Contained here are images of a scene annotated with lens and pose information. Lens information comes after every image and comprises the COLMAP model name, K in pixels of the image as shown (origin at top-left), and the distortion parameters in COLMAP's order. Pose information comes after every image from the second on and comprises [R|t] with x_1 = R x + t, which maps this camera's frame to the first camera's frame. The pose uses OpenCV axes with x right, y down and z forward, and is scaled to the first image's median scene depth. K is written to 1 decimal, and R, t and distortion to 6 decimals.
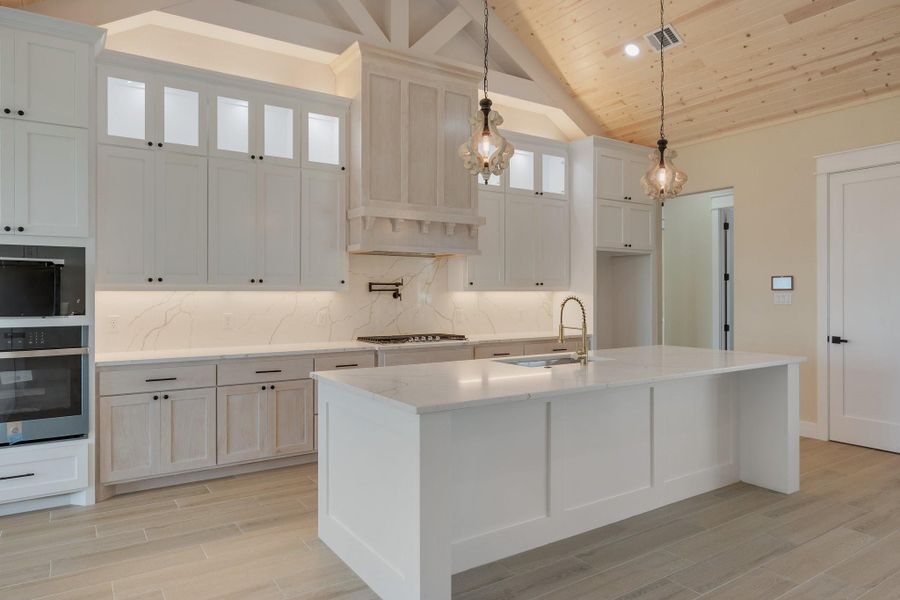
lens RADIAL K [[575.9, 0, 450.6], [0, 575.9, 297.3], [0, 0, 1]] dist [-0.000104, -0.000395]
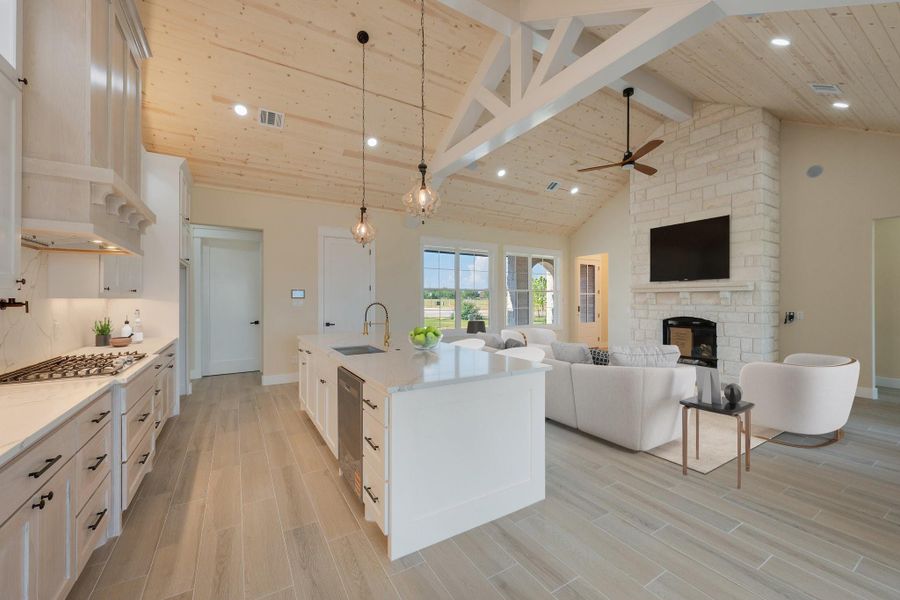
lens RADIAL K [[356.4, 0, 453.0], [0, 356.4, 299.9], [0, 0, 1]] dist [-0.000024, 0.000022]
pose [[0.047140, -0.000295, 0.998888, -0.476248], [0.006797, 0.999977, -0.000026, -0.003917], [-0.998865, 0.006790, 0.047141, 0.516120]]
